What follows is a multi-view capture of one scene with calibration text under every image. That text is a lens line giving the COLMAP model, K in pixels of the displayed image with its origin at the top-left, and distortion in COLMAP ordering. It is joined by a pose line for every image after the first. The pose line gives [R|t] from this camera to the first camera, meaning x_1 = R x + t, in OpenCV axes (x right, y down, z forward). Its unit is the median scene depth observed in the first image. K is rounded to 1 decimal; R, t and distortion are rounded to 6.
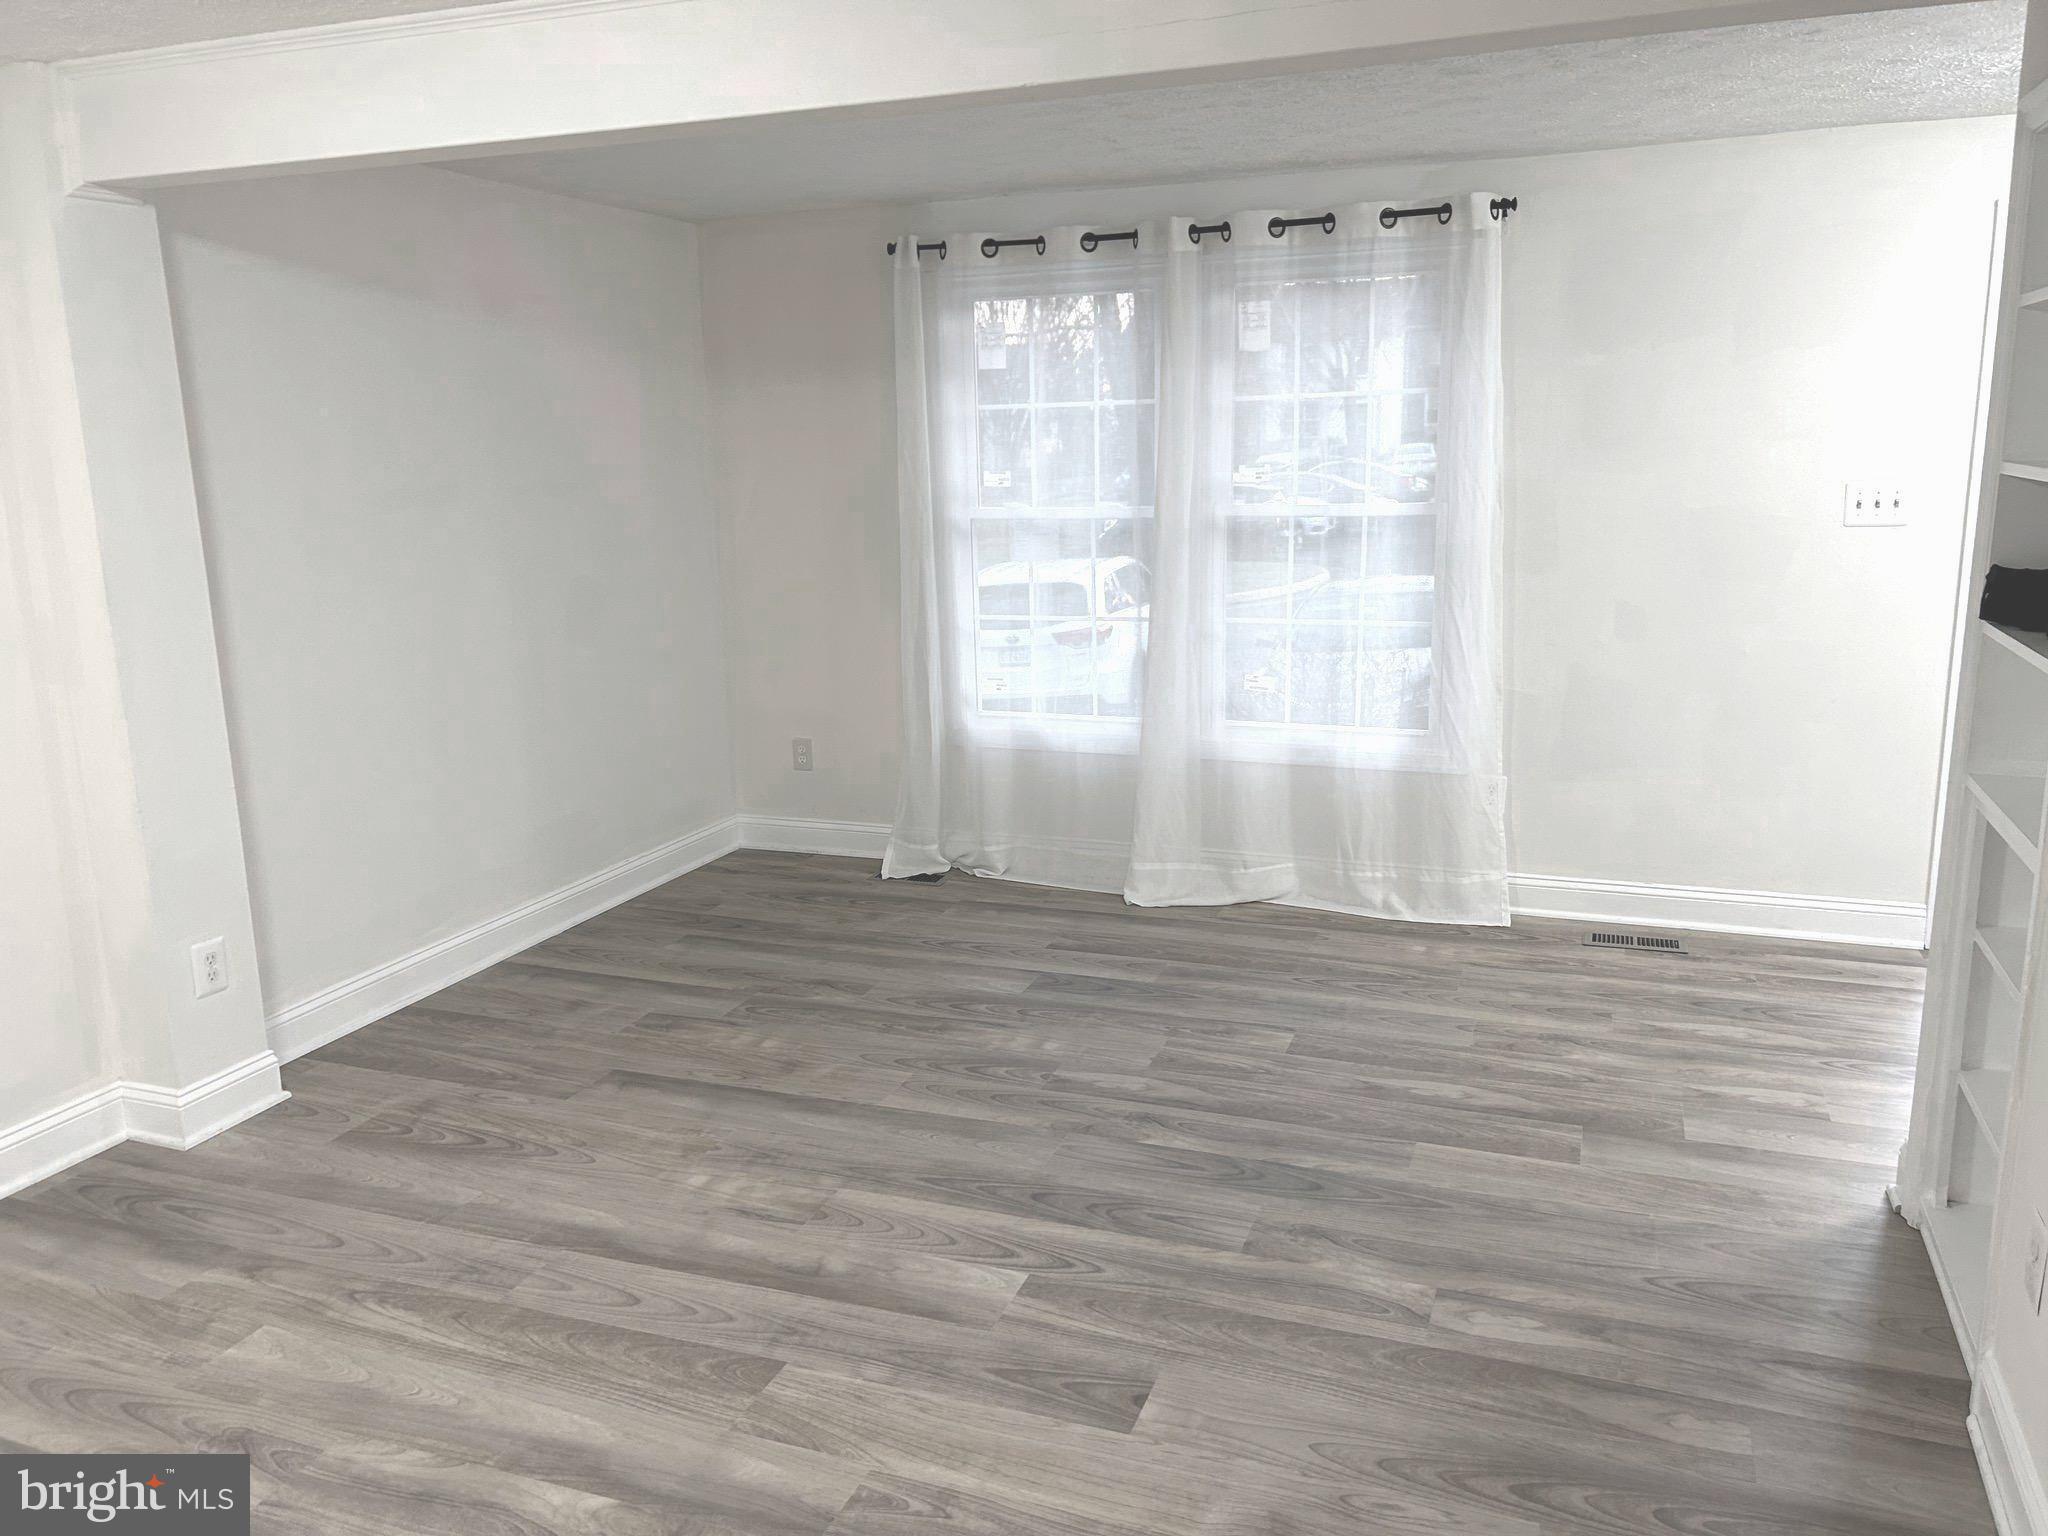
lens RADIAL K [[1546.5, 0, 1037.6], [0, 1546.5, 767.0], [0, 0, 1]] dist [0.065645, -0.074884]
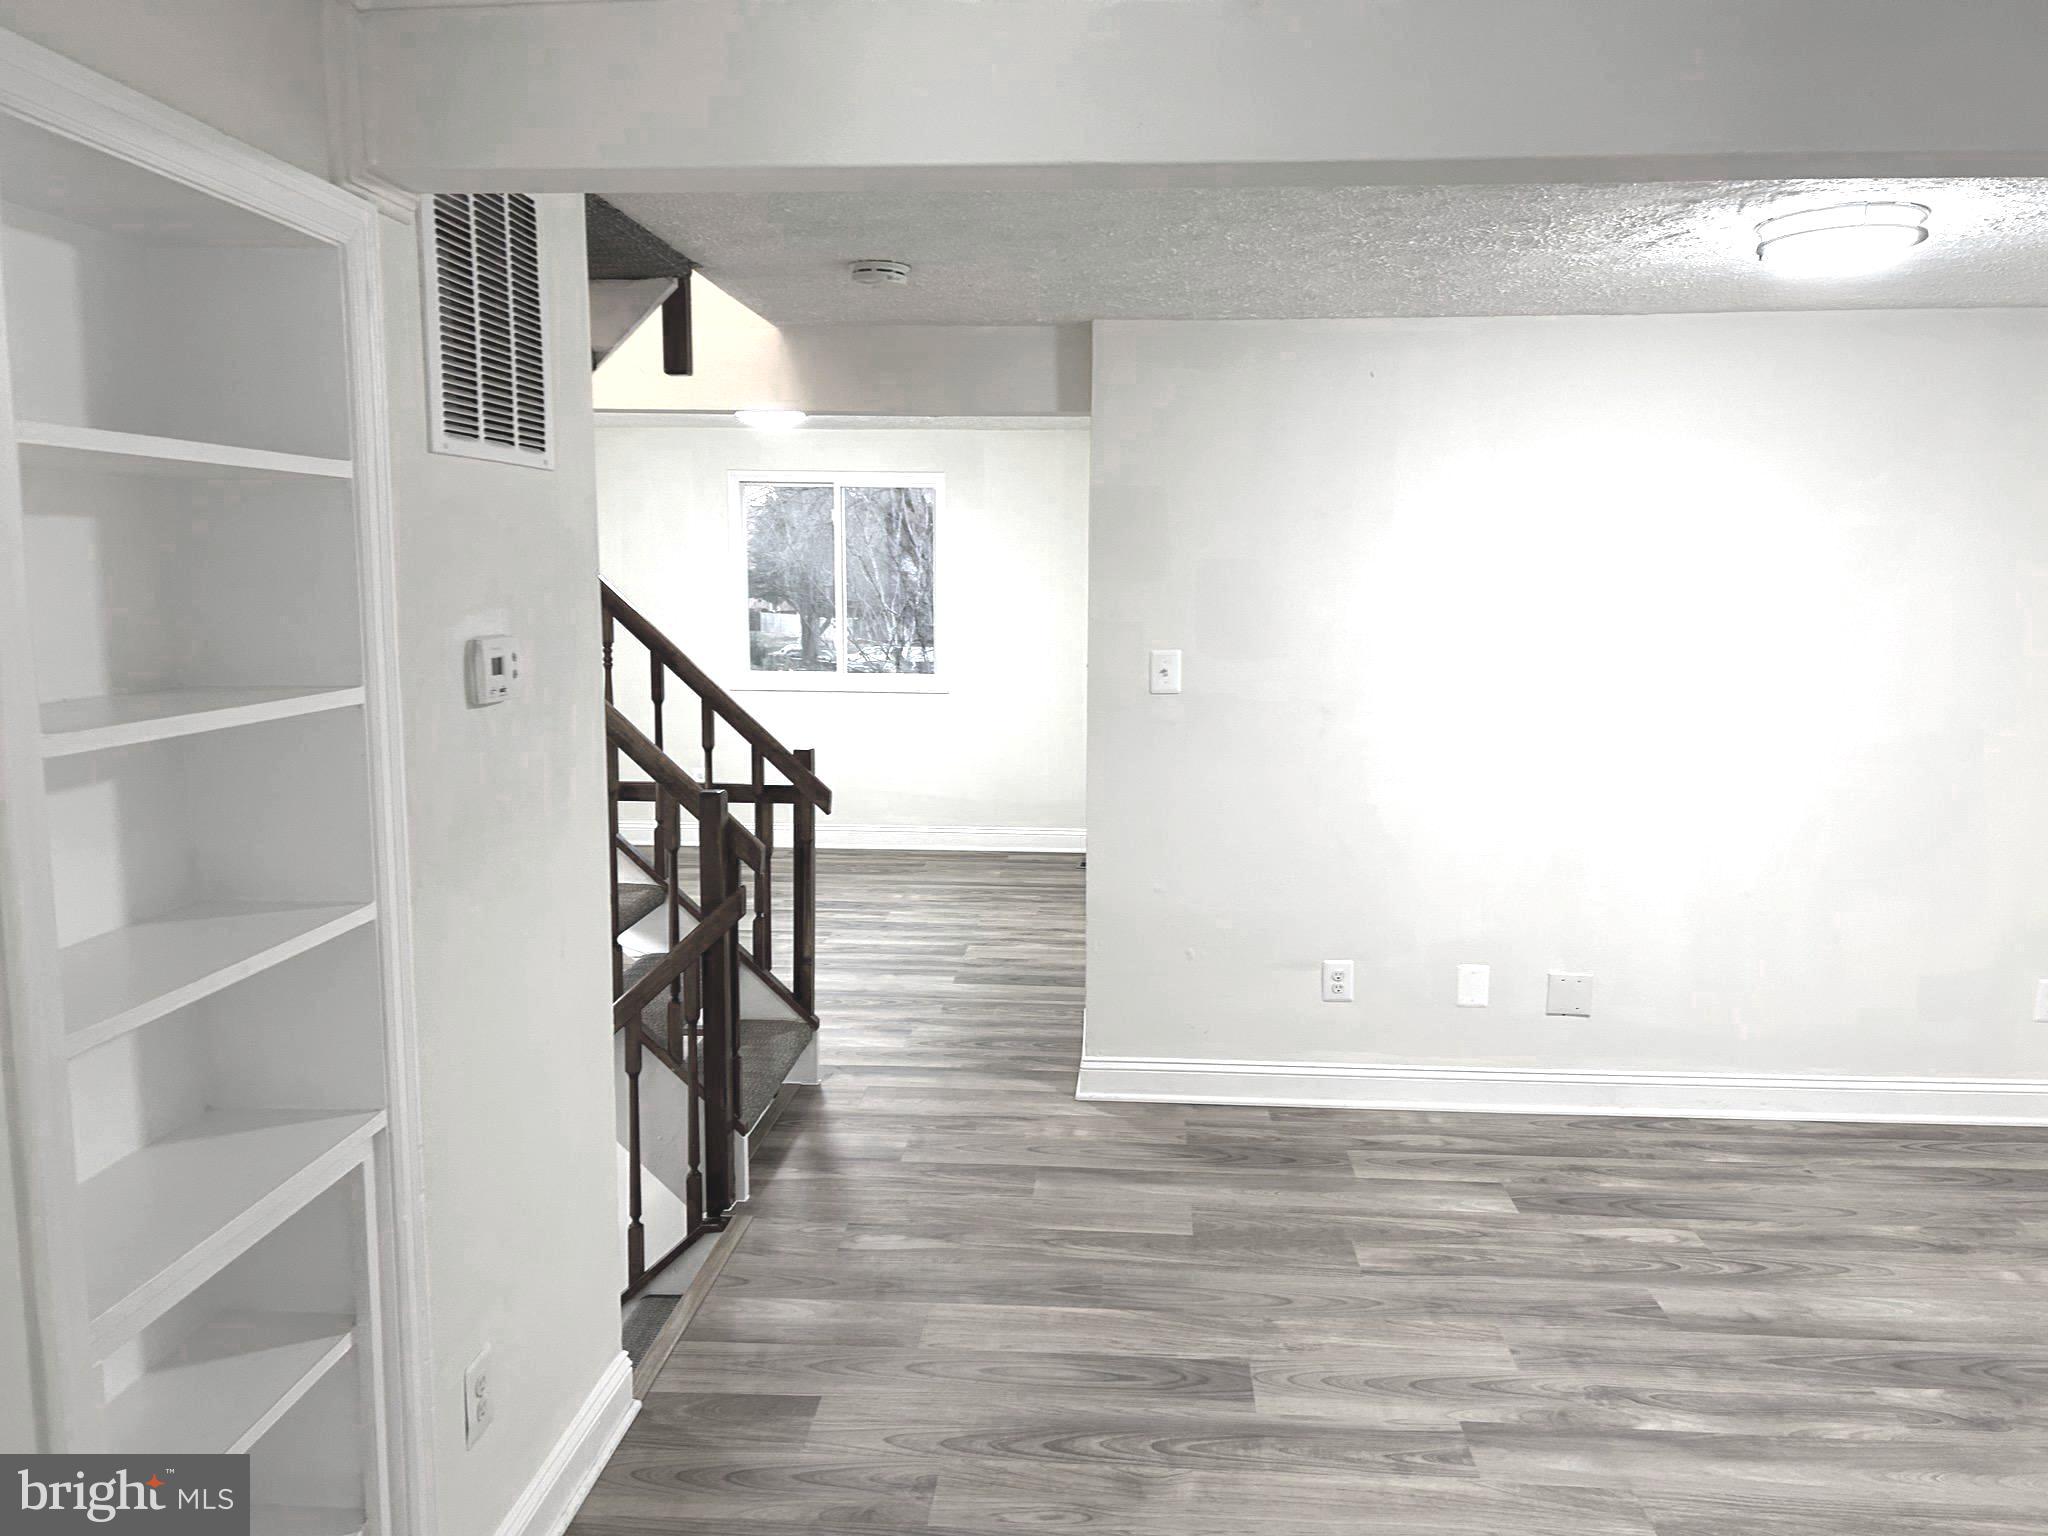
lens RADIAL K [[1546.5, 0, 1032.4], [0, 1546.5, 758.7], [0, 0, 1]] dist [0.065645, -0.074884]
pose [[-0.956458, 0.055313, -0.286581, 0.443228], [-0.045399, 0.941734, 0.333281, -0.366913], [0.288317, 0.331780, -0.898218, 1.521972]]
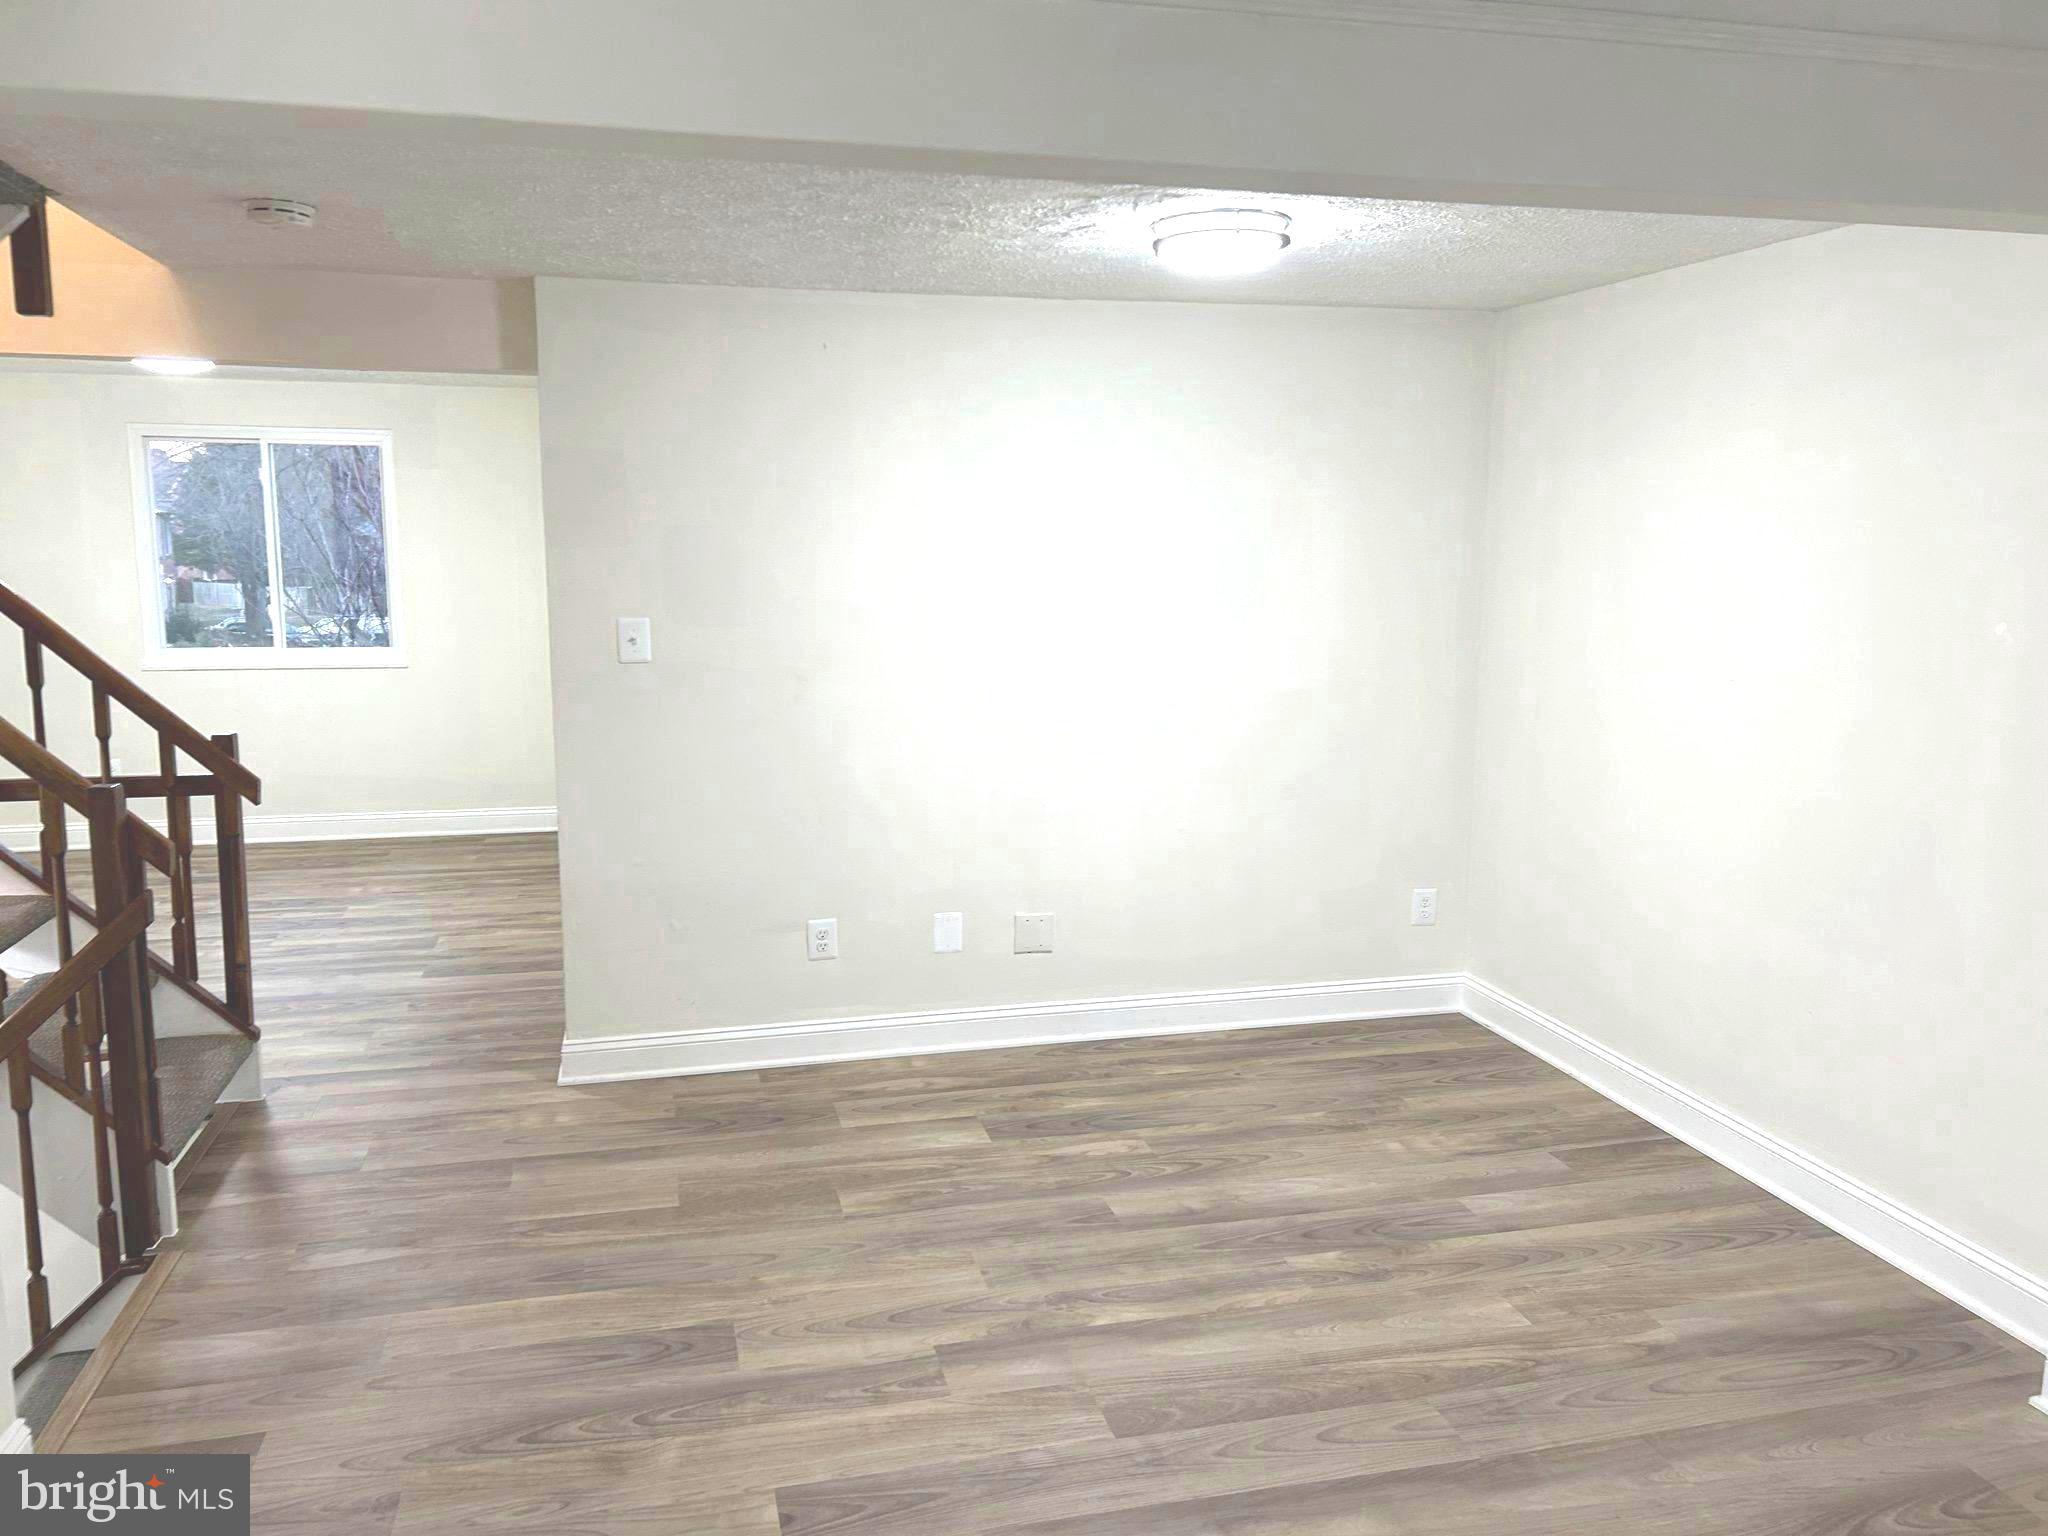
lens RADIAL K [[1546.5, 0, 1013.0], [0, 1546.5, 753.8], [0, 0, 1]] dist [0.065645, -0.074884]
pose [[-0.824335, 0.101021, -0.557016, 0.419610], [-0.106545, 0.938679, 0.327918, -0.374072], [0.555986, 0.329661, -0.763023, 1.546644]]
